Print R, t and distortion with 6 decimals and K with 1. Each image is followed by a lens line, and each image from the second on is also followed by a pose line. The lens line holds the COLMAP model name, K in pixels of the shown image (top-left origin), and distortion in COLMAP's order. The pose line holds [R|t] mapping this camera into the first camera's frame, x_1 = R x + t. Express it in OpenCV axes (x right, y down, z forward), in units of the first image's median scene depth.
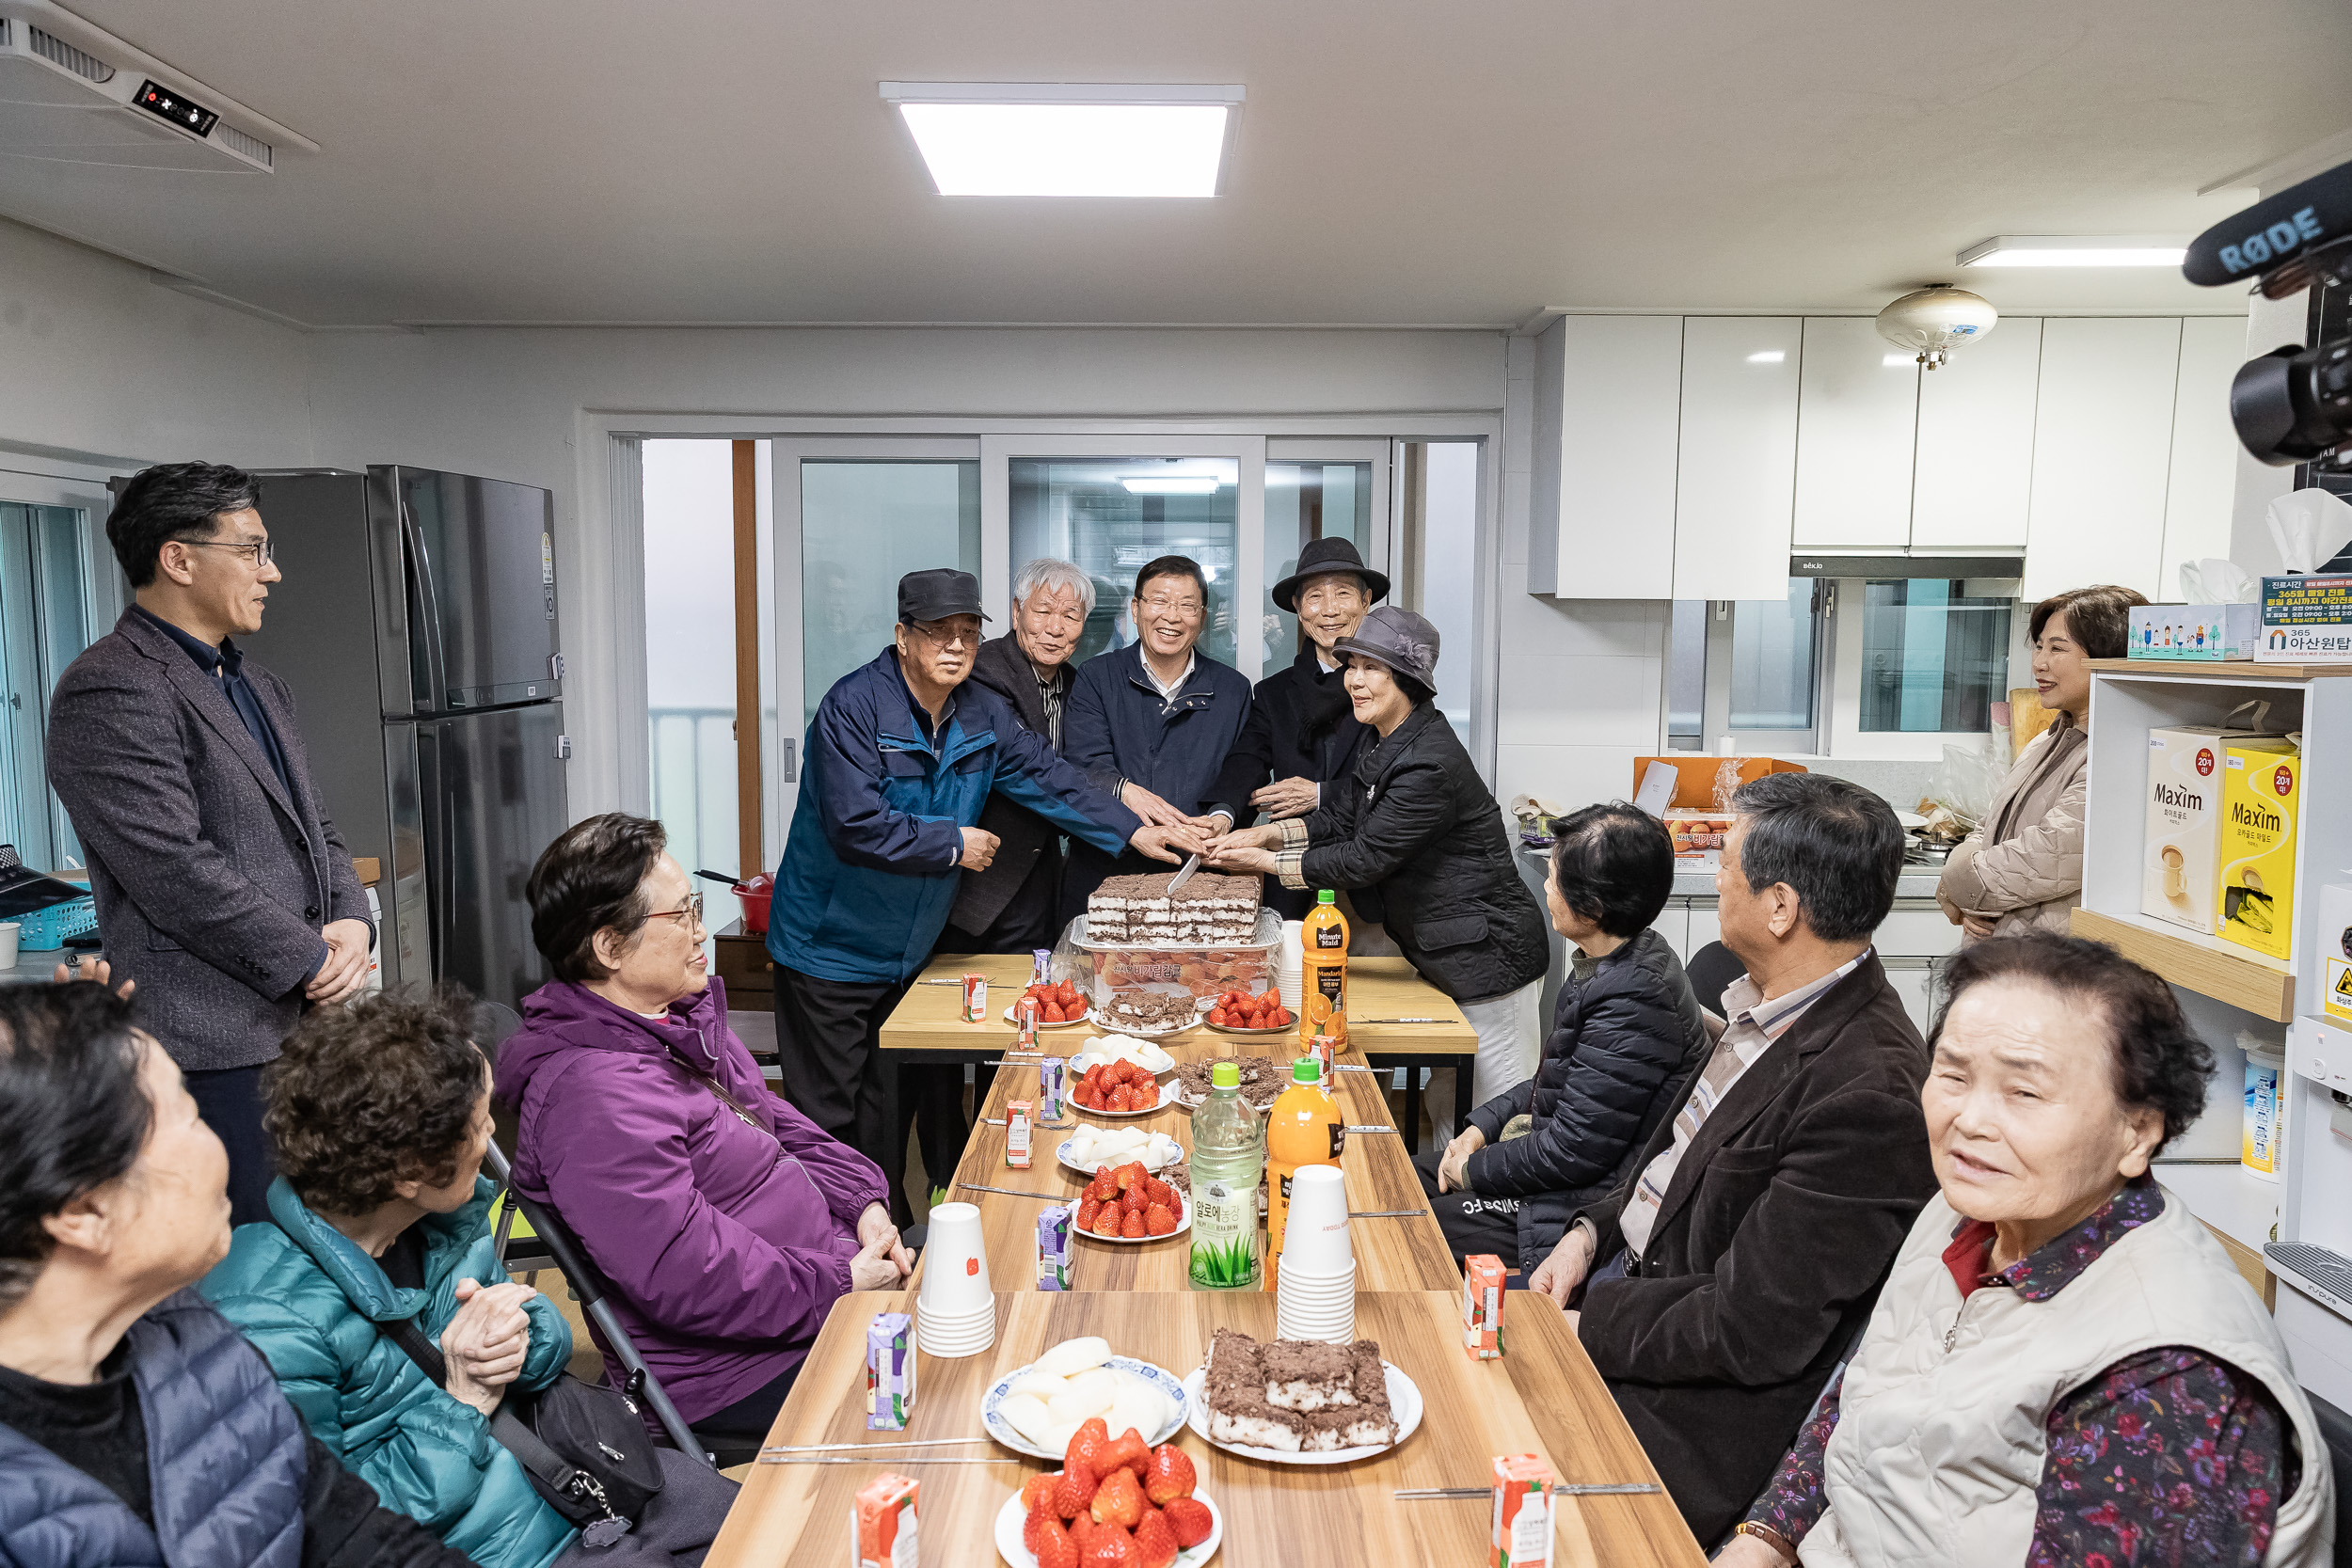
lens RADIAL K [[1577.9, 0, 1176.0], [0, 1577.9, 784.0], [0, 0, 1]] dist [-0.011312, 0.002495]
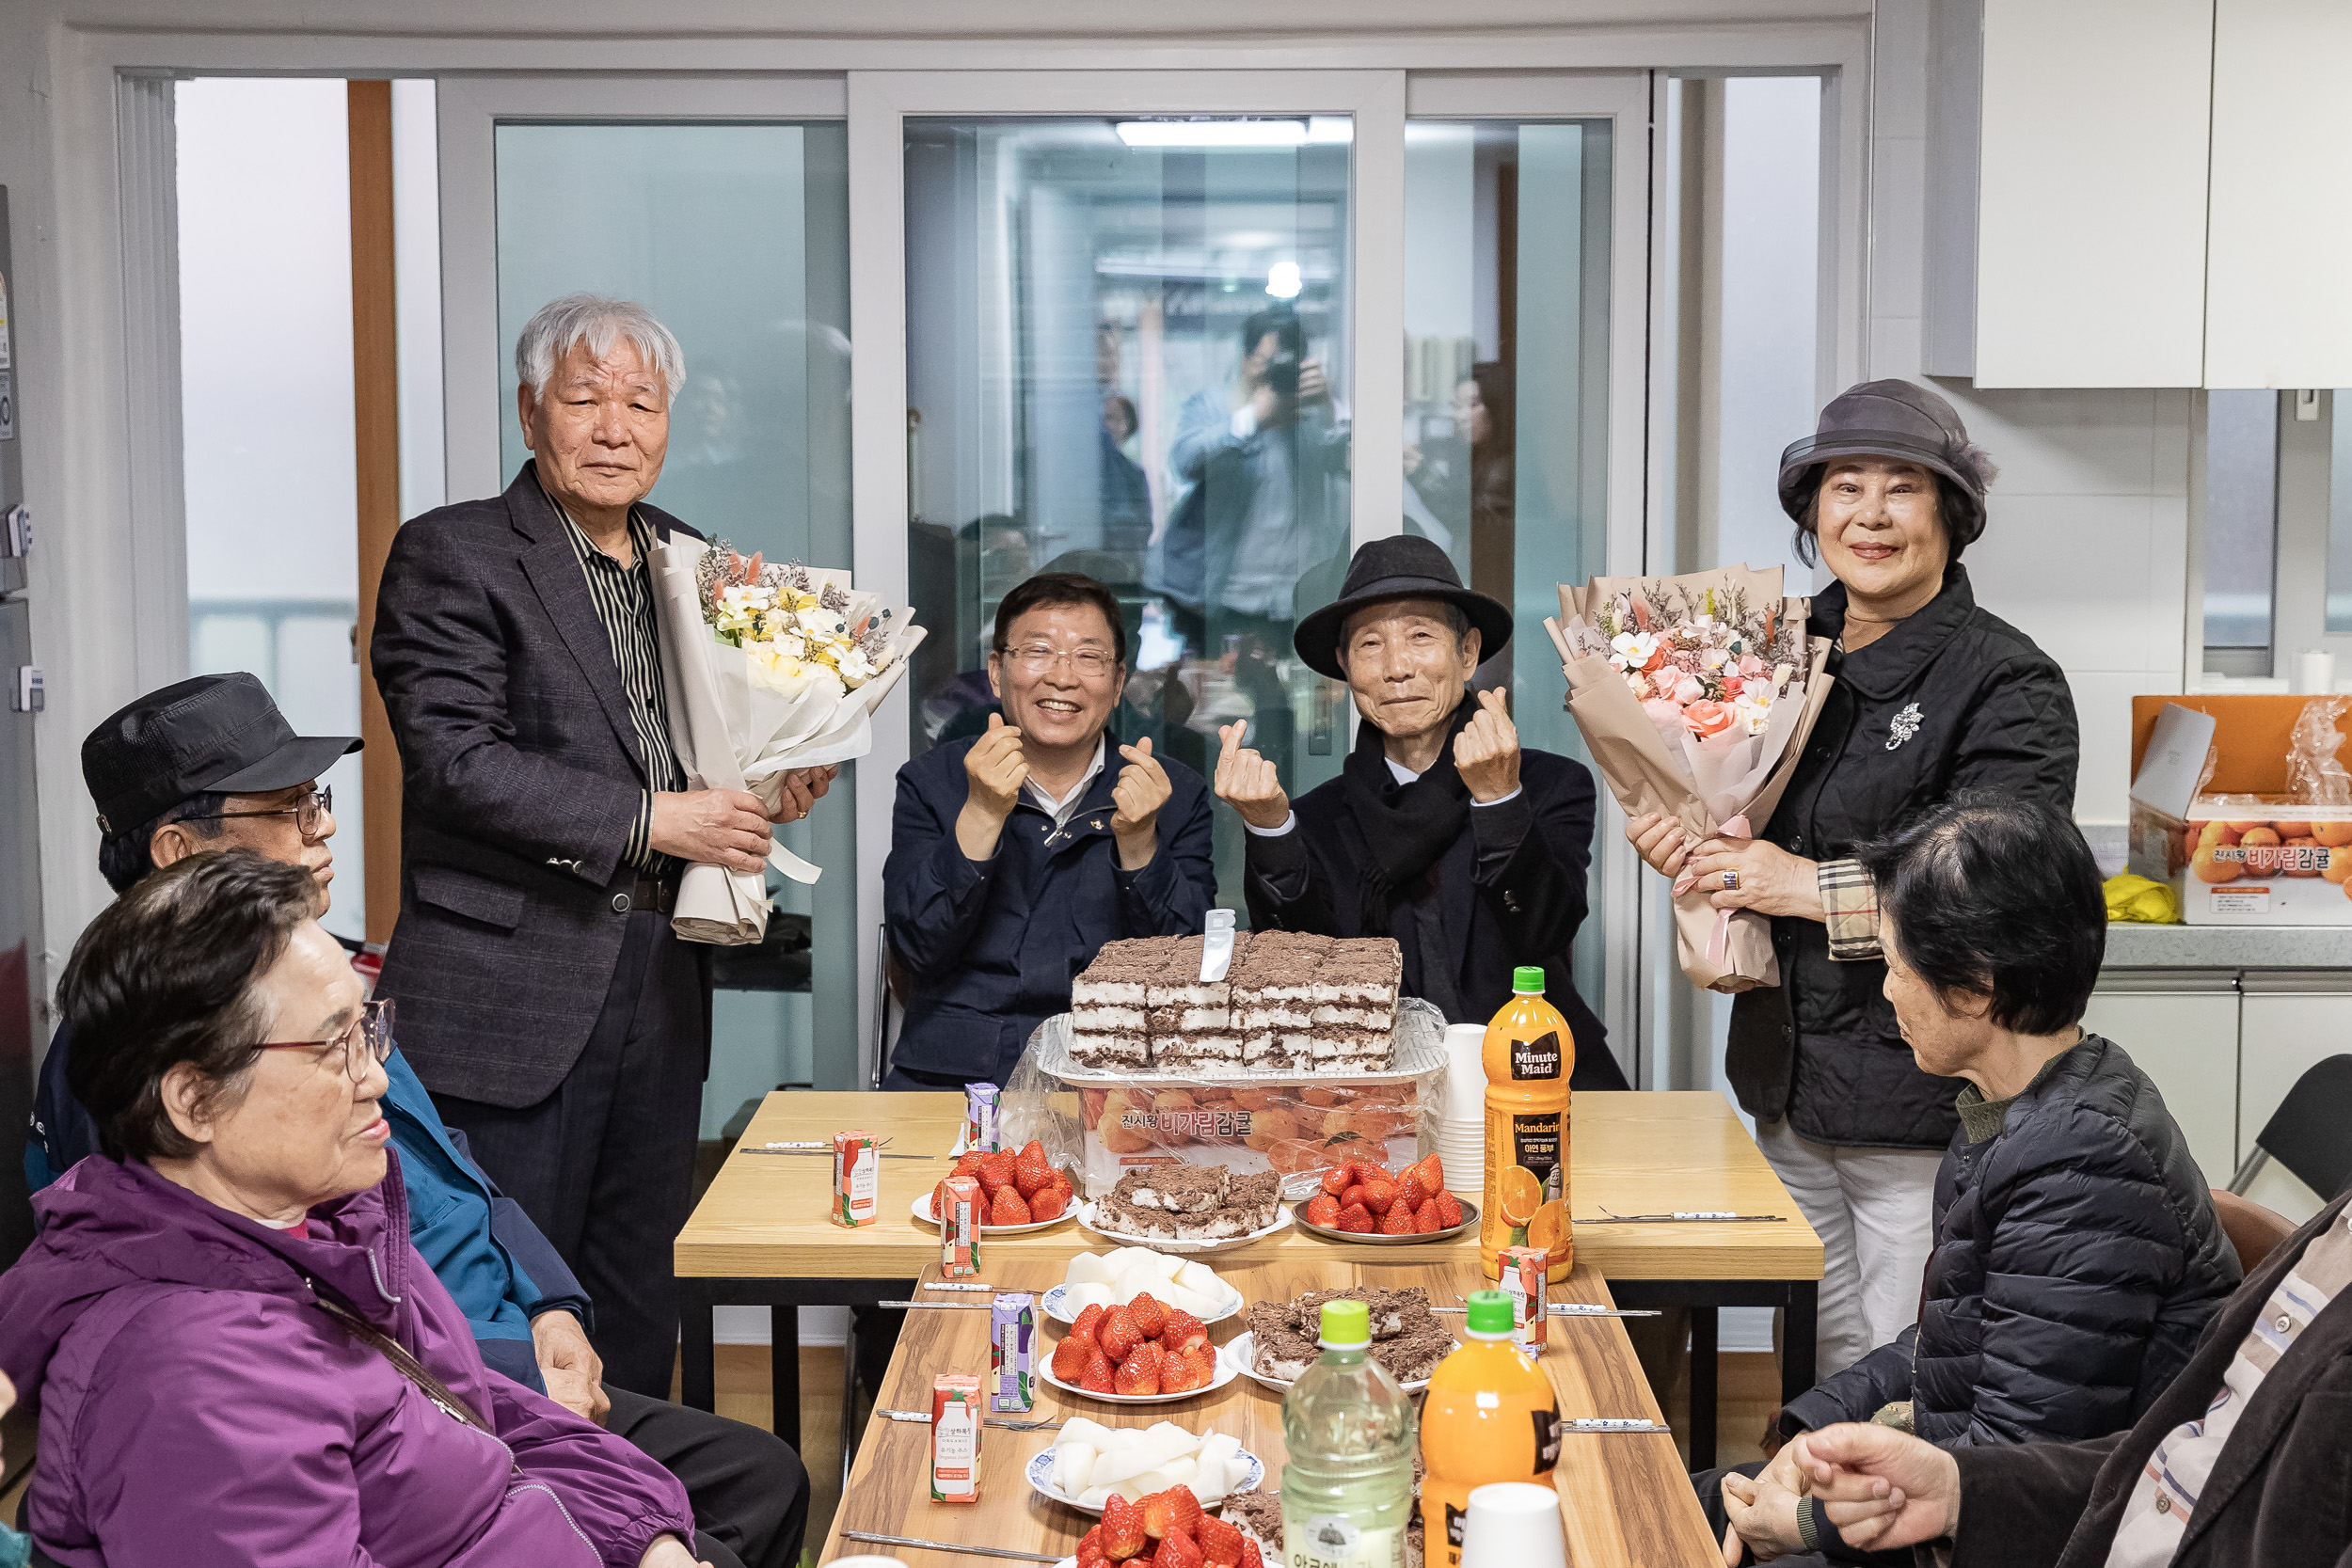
lens RADIAL K [[3301.5, 0, 1215.2], [0, 3301.5, 660.5], [0, 0, 1]] dist [0.013561, 0.077809]
pose [[0.999973, -0.007179, -0.001811, -0.005778], [0.007148, 0.999840, -0.016390, -0.016319], [0.001928, 0.016376, 0.999864, -0.090726]]
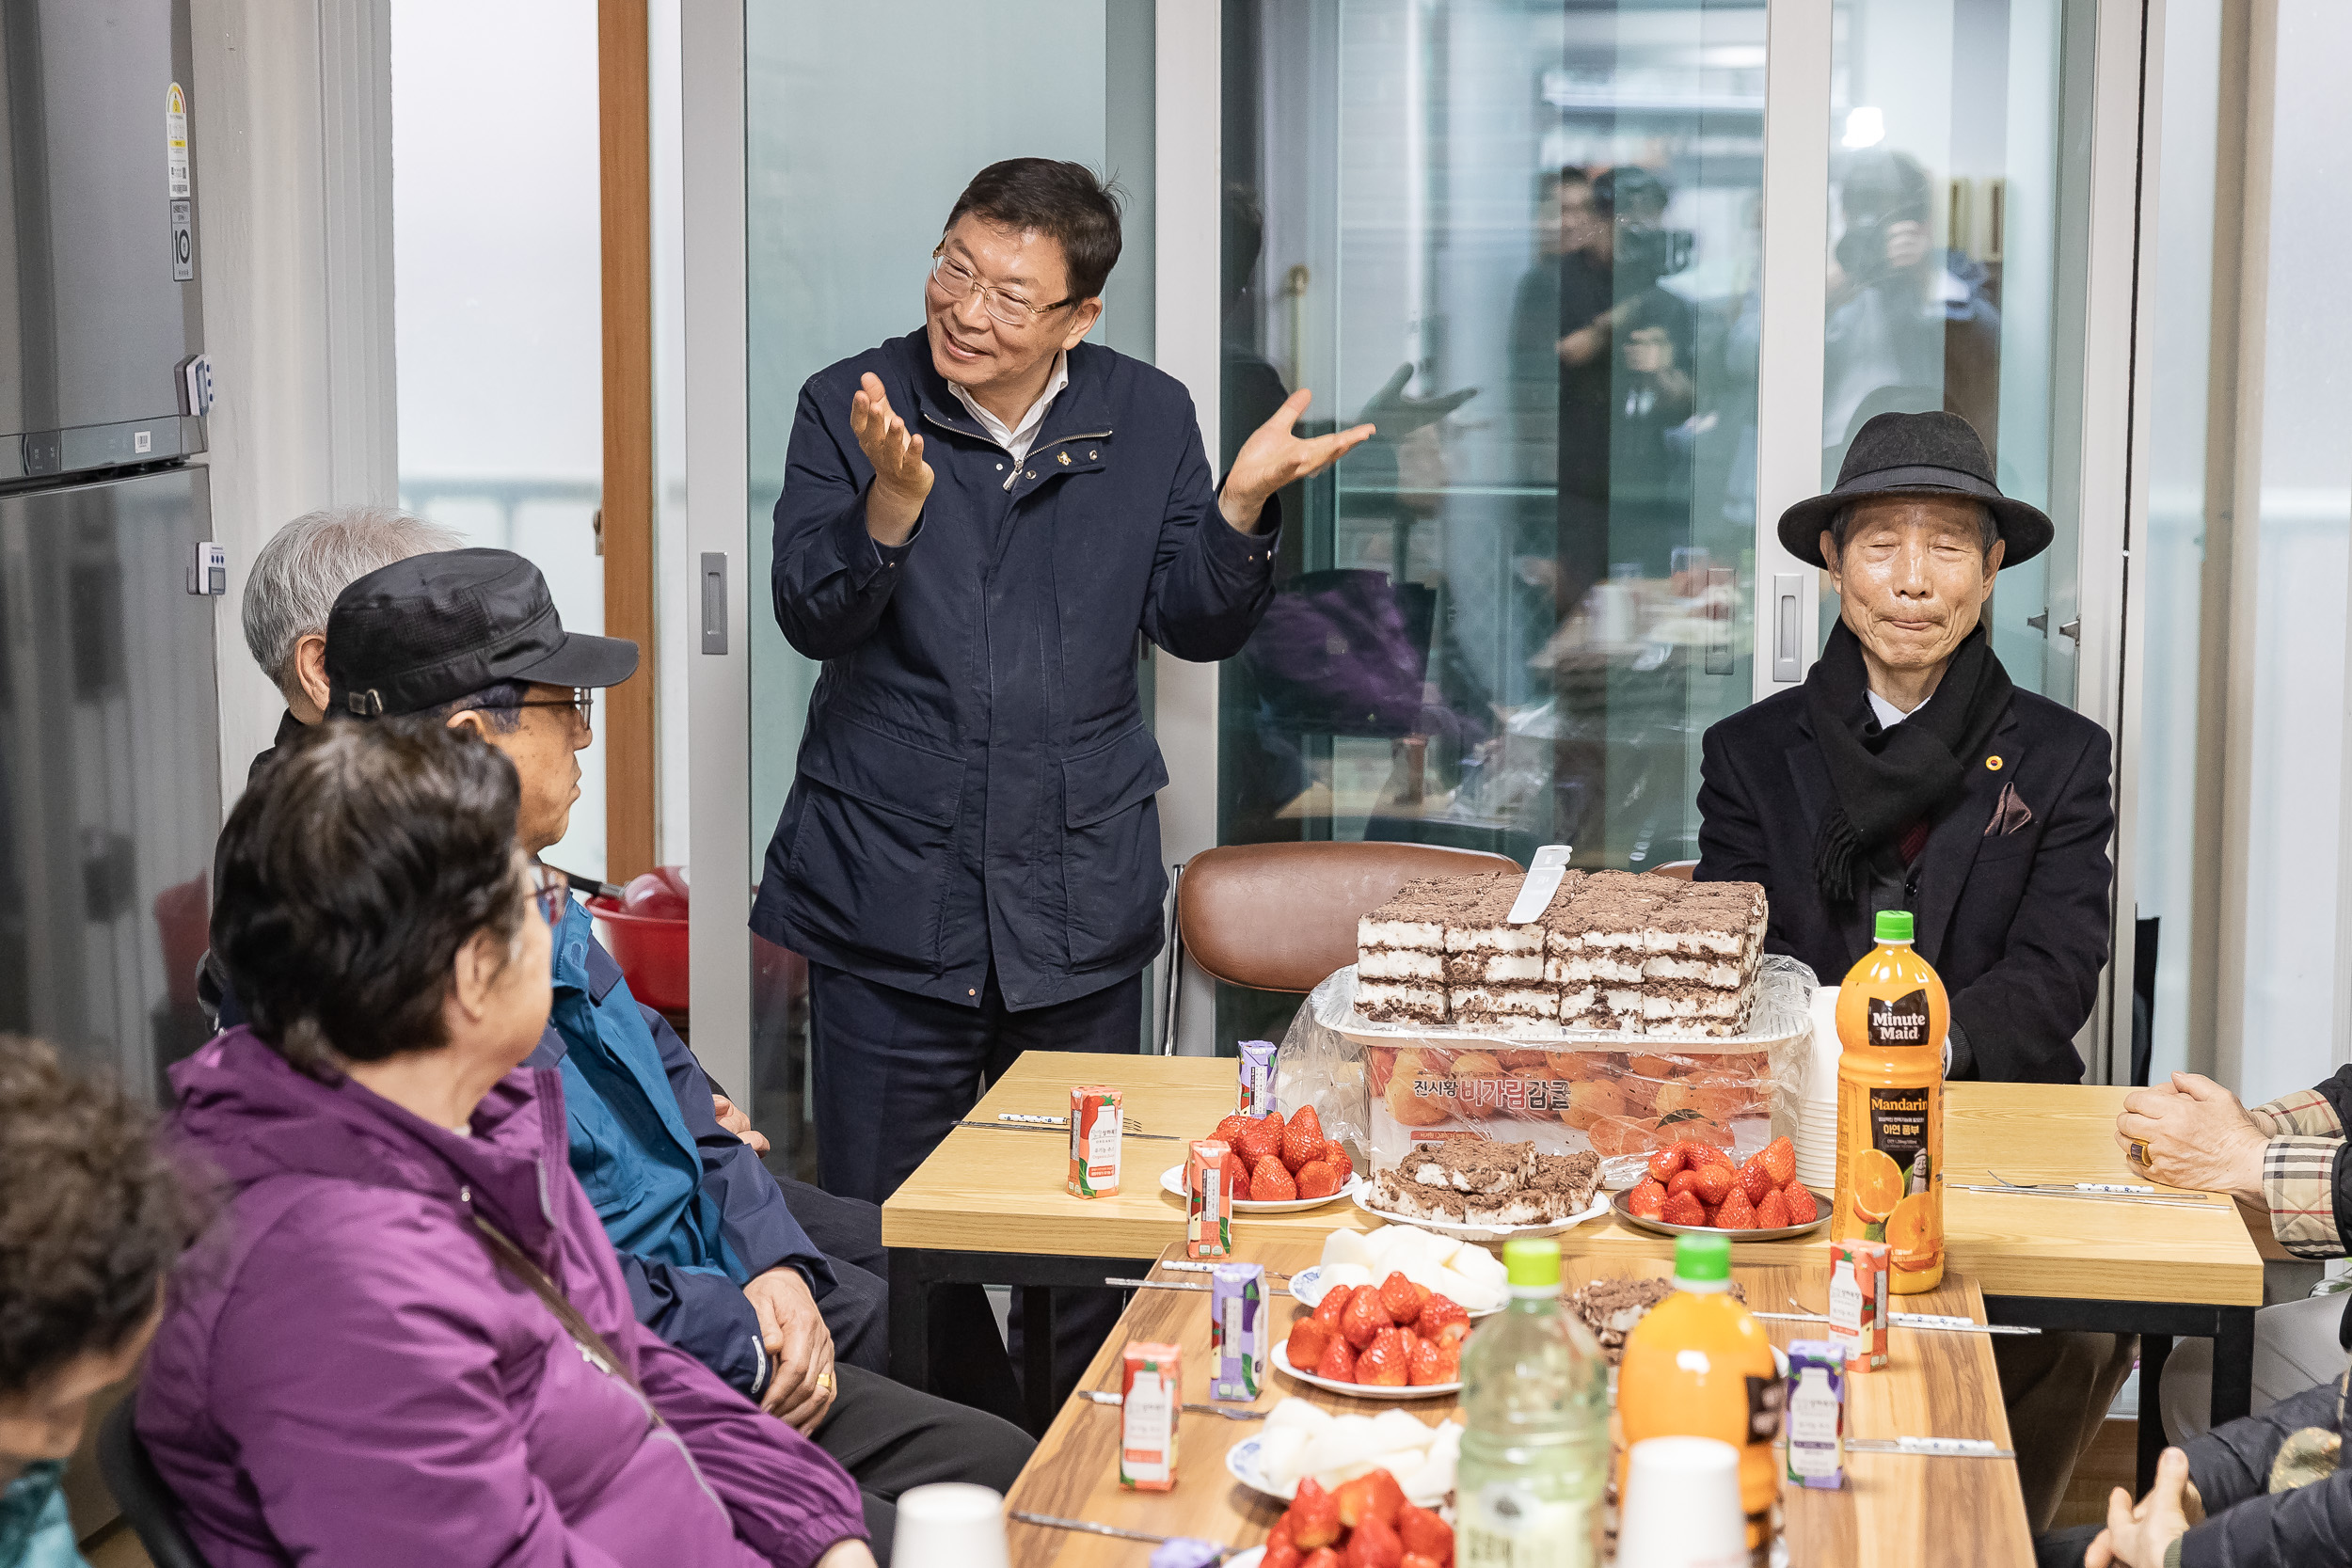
lens RADIAL K [[4163.0, 0, 1141.1], [0, 4163.0, 701.6], [0, 0, 1]] dist [0.057741, 0.103696]
pose [[0.988499, 0.011790, -0.150767, 0.058742], [-0.010874, 0.999917, 0.006902, 0.003695], [0.150836, -0.005184, 0.988545, -0.151069]]
